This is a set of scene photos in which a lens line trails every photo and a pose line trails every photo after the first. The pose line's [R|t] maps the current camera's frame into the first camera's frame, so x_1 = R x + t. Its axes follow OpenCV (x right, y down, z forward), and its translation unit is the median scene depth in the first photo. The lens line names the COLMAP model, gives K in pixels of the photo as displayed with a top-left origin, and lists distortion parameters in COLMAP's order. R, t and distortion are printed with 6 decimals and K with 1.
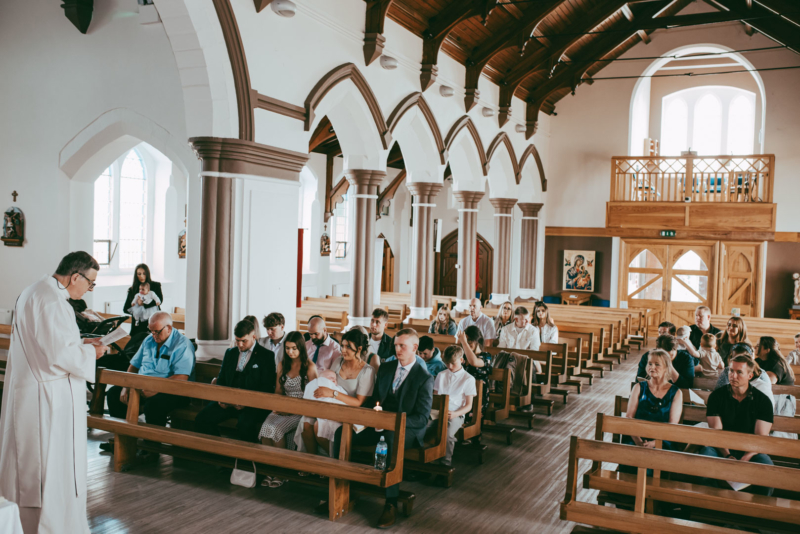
lens RADIAL K [[766.1, 0, 403.8], [0, 766.1, 266.8], [0, 0, 1]] dist [-0.064385, 0.091599]
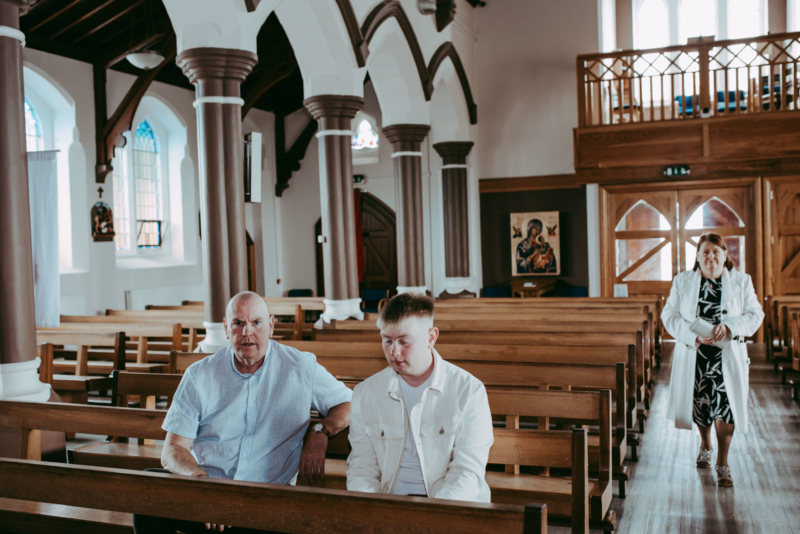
lens RADIAL K [[766.1, 0, 403.8], [0, 766.1, 266.8], [0, 0, 1]] dist [-0.064385, 0.091599]
pose [[0.994551, -0.065050, 0.081466, 0.071582], [0.065609, 0.997837, -0.004209, 0.021381], [-0.081016, 0.009531, 0.996667, 0.400309]]
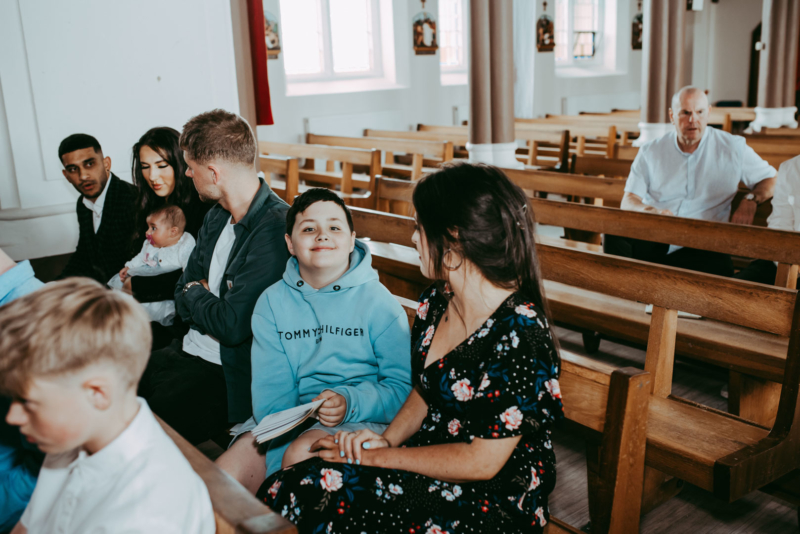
lens RADIAL K [[766.1, 0, 403.8], [0, 766.1, 266.8], [0, 0, 1]] dist [-0.064385, 0.091599]
pose [[0.900109, 0.038354, -0.433974, 0.071135], [0.055873, 0.977729, 0.202298, 0.025257], [0.432068, -0.206338, 0.877919, 0.342760]]
